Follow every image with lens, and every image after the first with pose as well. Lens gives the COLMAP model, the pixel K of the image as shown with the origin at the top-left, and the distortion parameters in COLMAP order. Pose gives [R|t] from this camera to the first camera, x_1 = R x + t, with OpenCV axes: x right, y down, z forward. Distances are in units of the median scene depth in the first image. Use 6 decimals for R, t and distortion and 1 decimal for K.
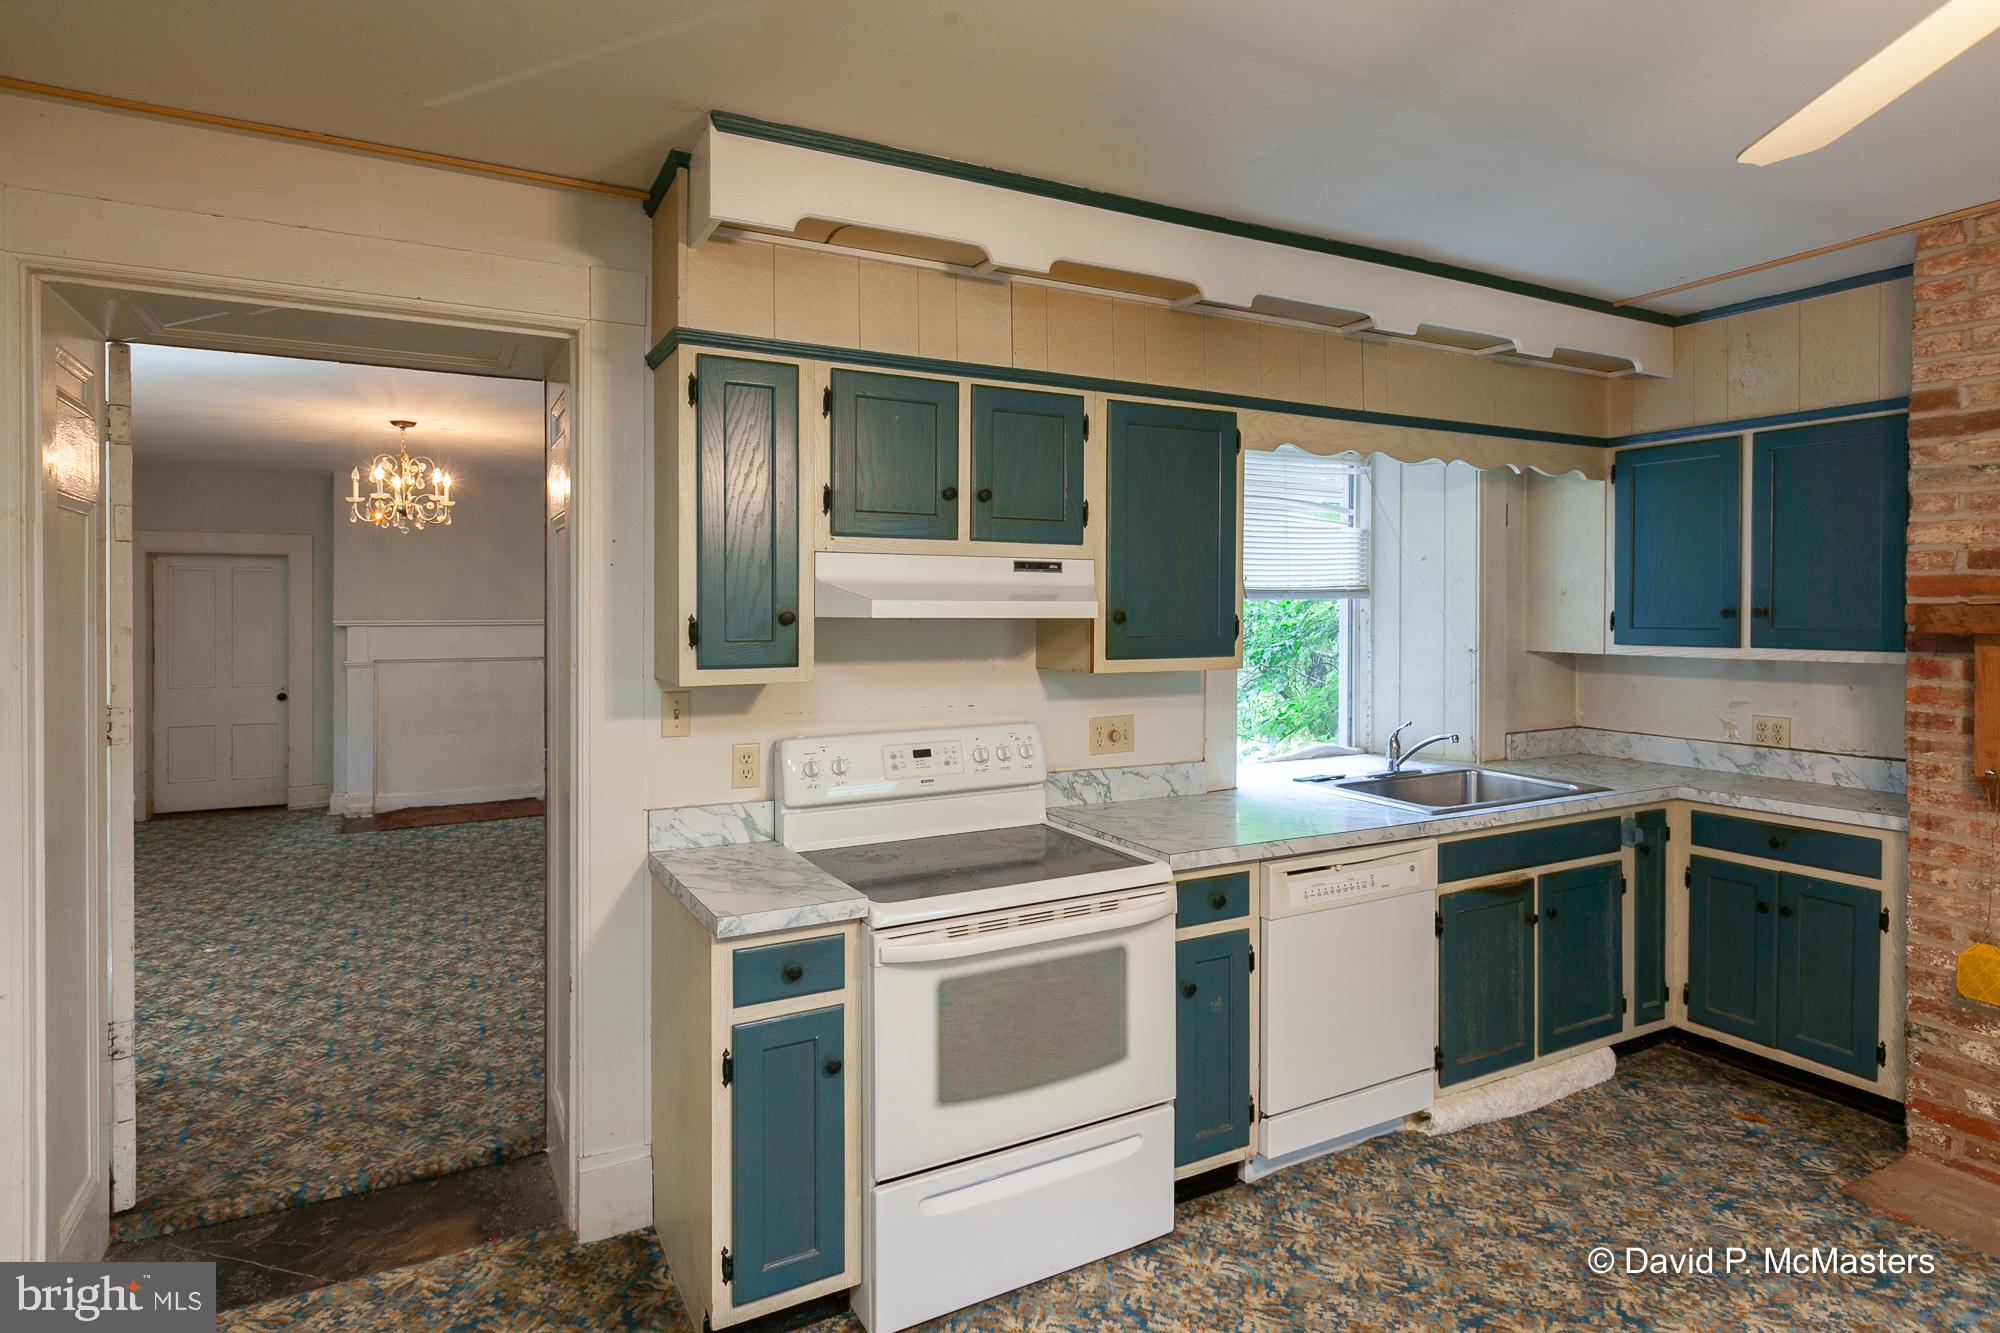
lens RADIAL K [[1059.3, 0, 998.2], [0, 1059.3, 627.1], [0, 0, 1]] dist [0.000069, 0.000566]
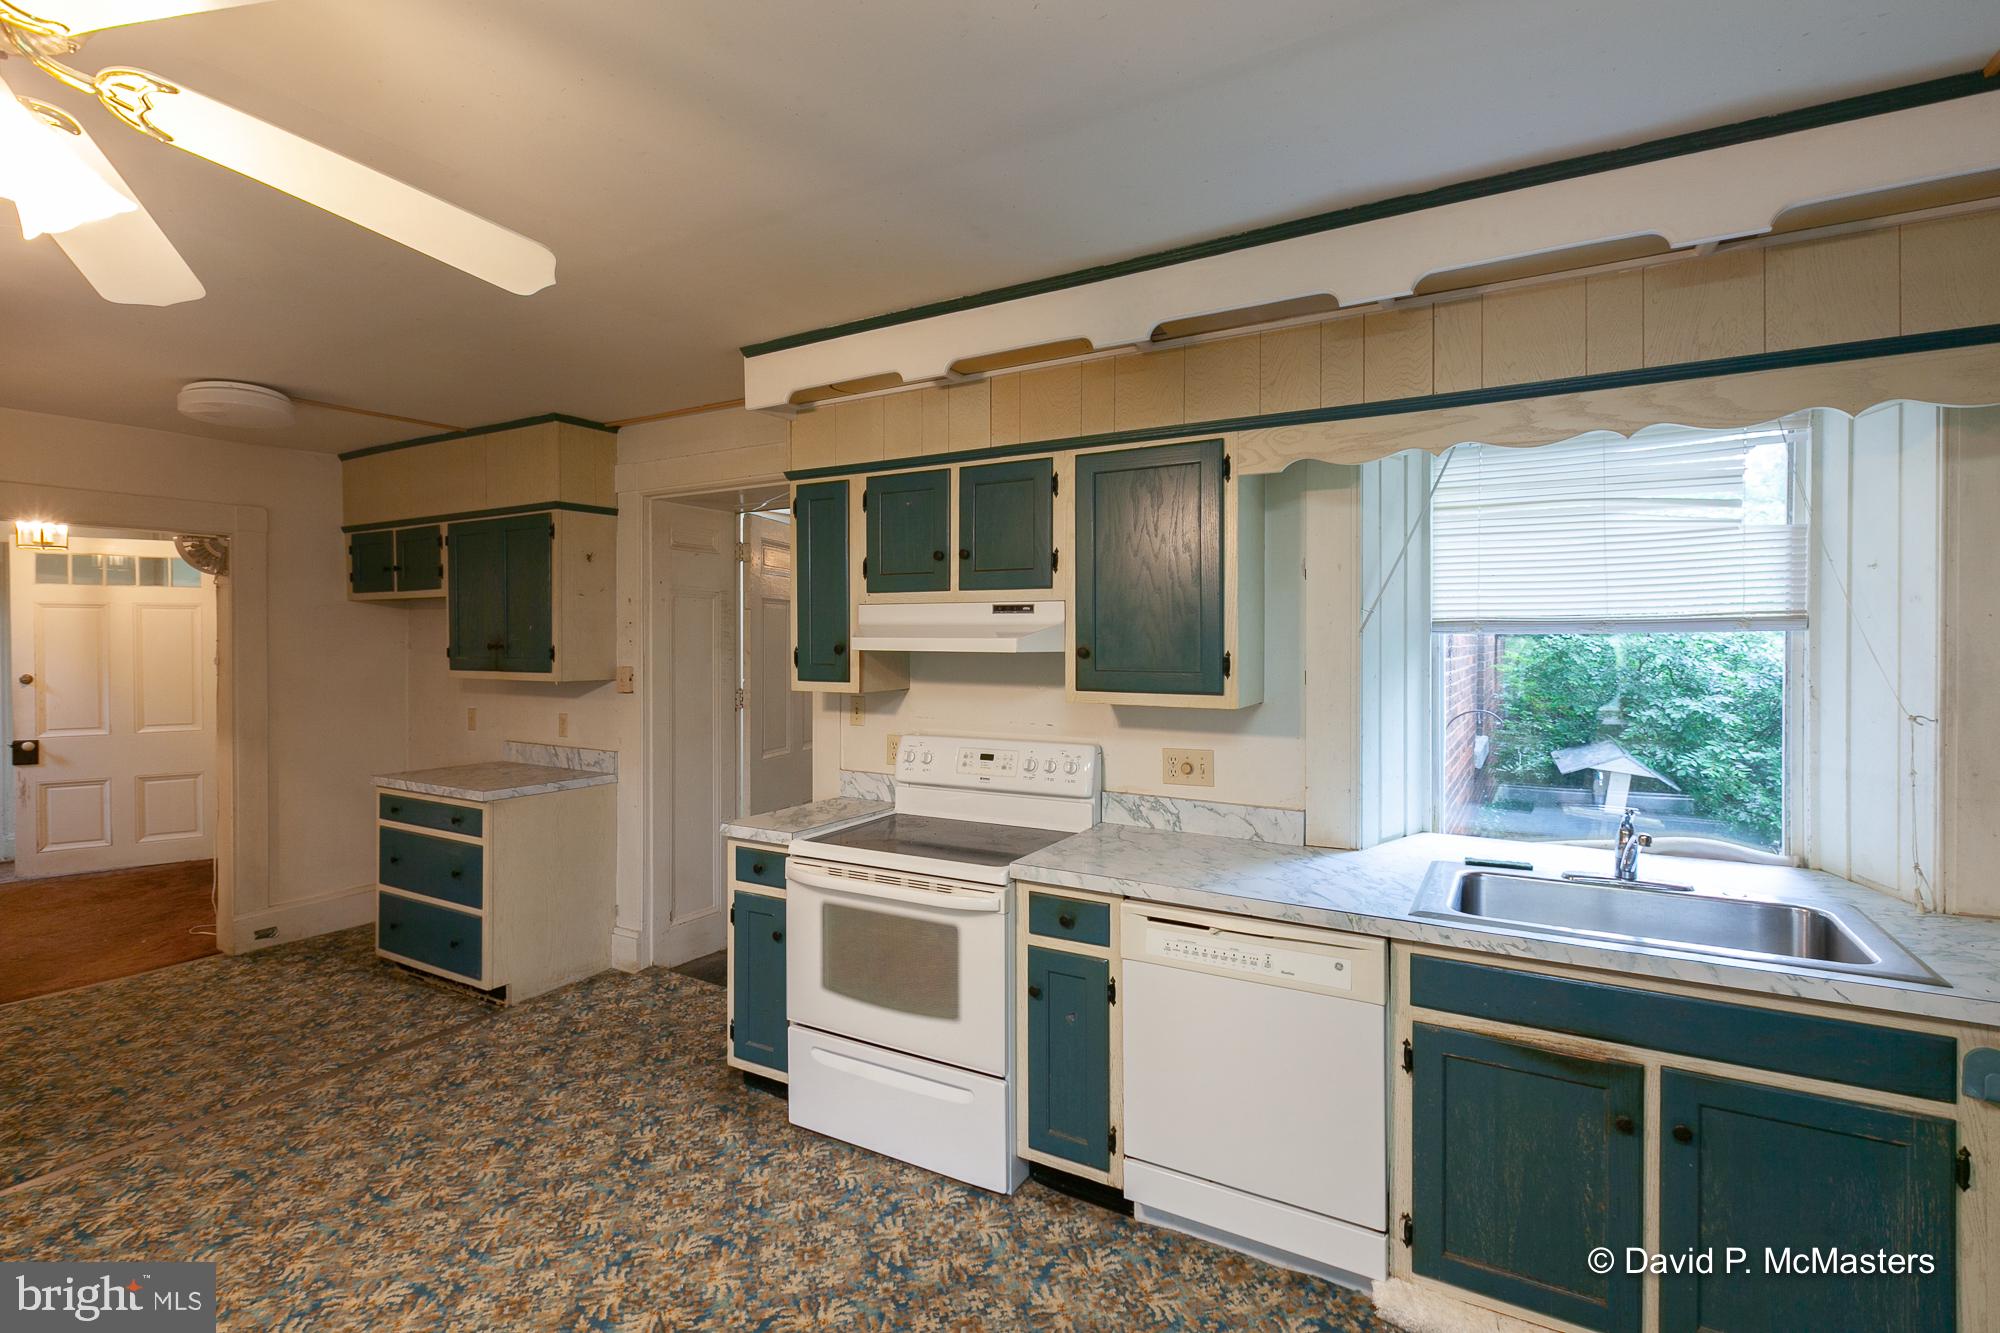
lens RADIAL K [[951.2, 0, 1000.0], [0, 951.2, 666.5], [0, 0, 1]] dist [0.000593, 0.000280]
pose [[0.516102, 0.024609, -0.856173, 0.966312], [-0.017650, 0.999680, 0.018094, -0.011521], [0.856345, 0.005773, 0.516372, 0.443046]]
